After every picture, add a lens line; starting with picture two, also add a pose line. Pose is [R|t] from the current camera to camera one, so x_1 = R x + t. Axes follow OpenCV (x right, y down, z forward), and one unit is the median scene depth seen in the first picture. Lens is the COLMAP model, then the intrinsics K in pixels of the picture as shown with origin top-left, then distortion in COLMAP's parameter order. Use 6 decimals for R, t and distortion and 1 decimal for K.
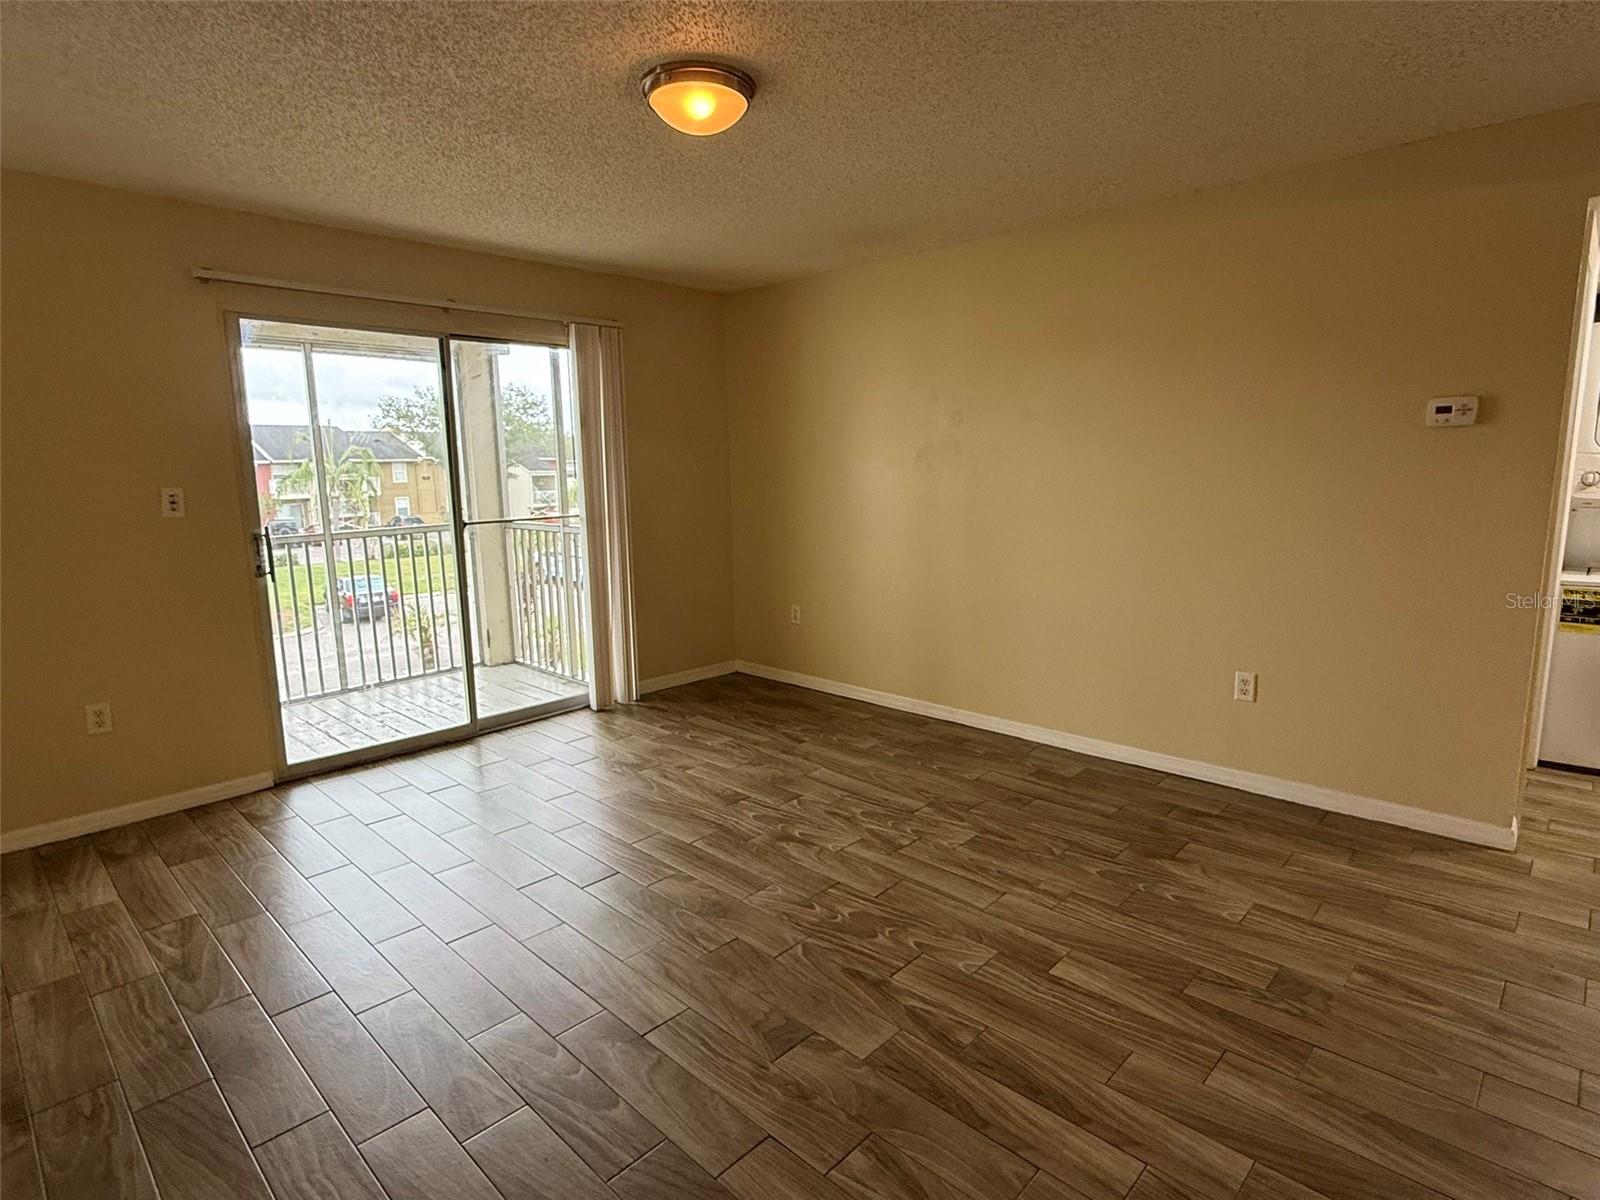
lens RADIAL K [[849.9, 0, 801.9], [0, 849.9, 599.7], [0, 0, 1]] dist [0.001149, -0.000875]
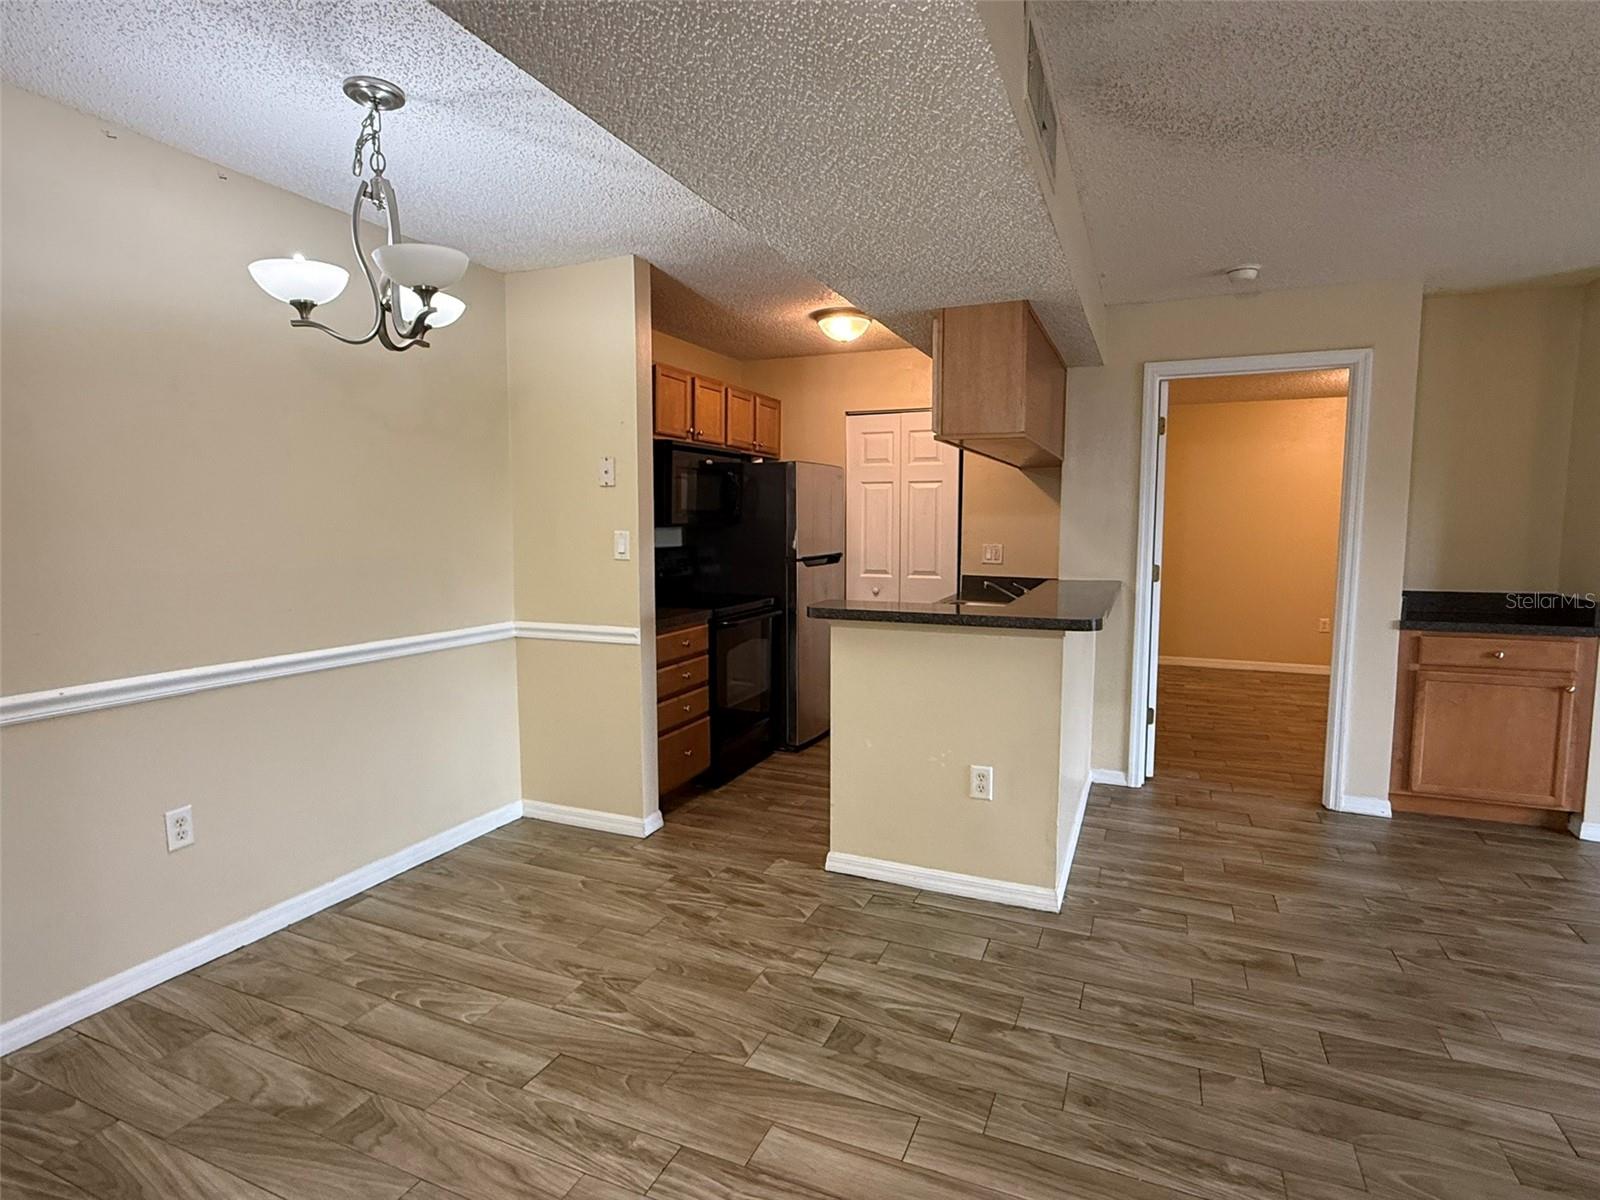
lens RADIAL K [[849.9, 0, 798.5], [0, 849.9, 601.7], [0, 0, 1]] dist [0.001149, -0.000875]
pose [[-0.933774, 0.049410, -0.354436, 1.123986], [-0.042546, 0.968071, 0.247041, -0.176479], [0.355325, 0.245760, -0.901857, 0.977931]]
